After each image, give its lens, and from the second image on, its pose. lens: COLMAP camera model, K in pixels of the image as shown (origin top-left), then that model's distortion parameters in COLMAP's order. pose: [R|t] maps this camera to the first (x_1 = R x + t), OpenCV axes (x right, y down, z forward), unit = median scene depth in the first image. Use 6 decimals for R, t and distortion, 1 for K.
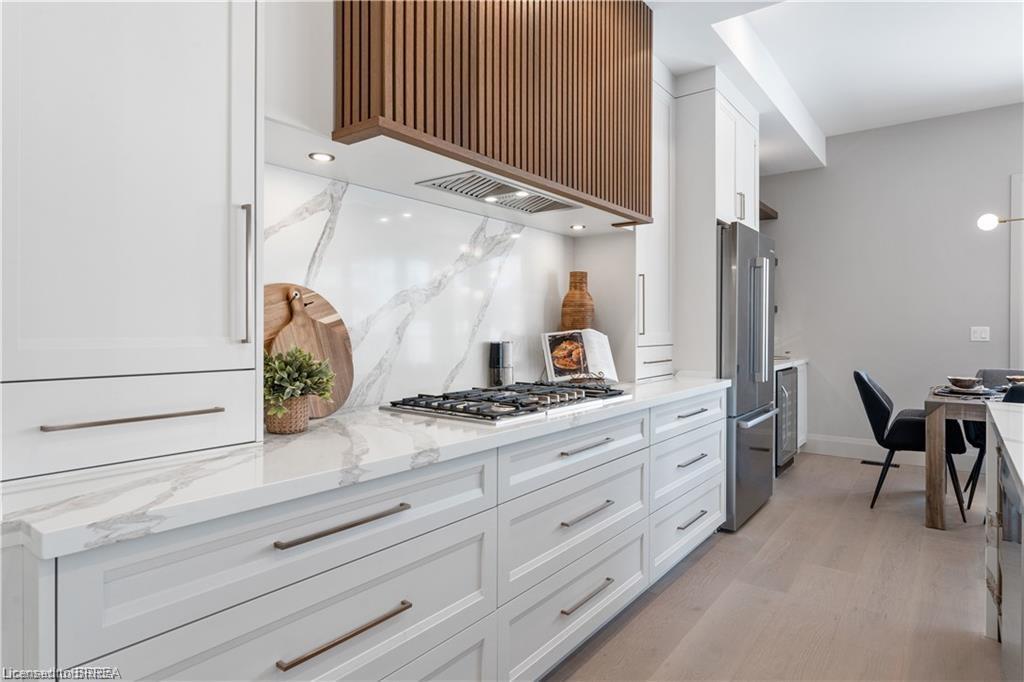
lens RADIAL K [[586.3, 0, 513.4], [0, 586.3, 336.1], [0, 0, 1]] dist [0.001188, -0.000018]
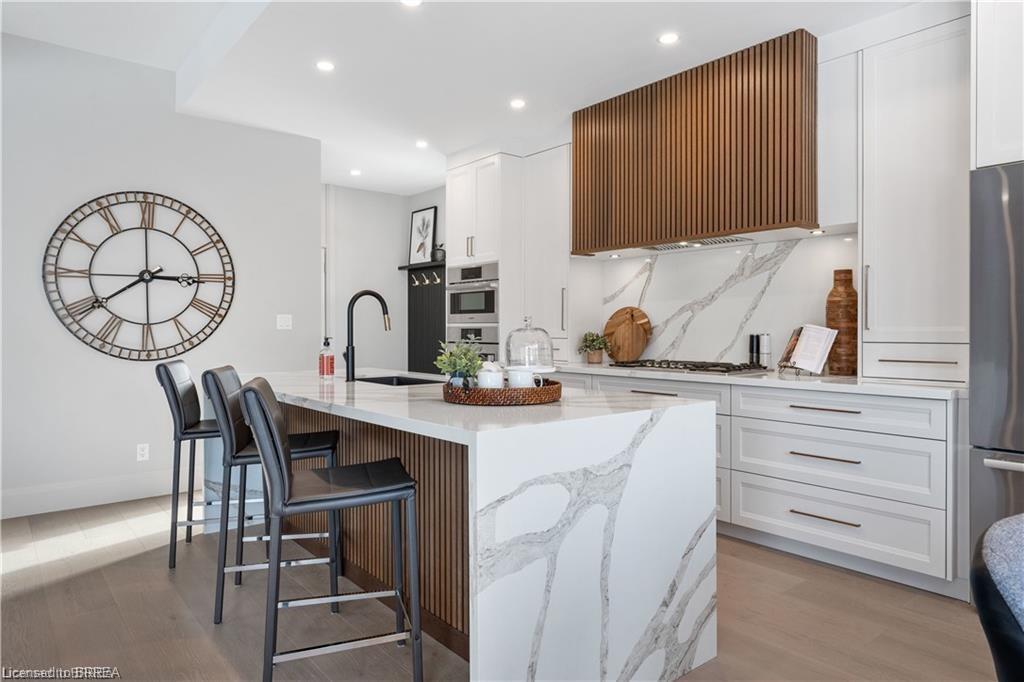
lens RADIAL K [[635.9, 0, 511.2], [0, 635.9, 330.4], [0, 0, 1]] dist [0.003356, -0.000805]
pose [[-0.225794, 0.010414, -0.974119, 1.872568], [-0.001439, 0.999938, 0.011024, -0.017069], [0.974174, 0.003891, -0.225765, 0.925252]]
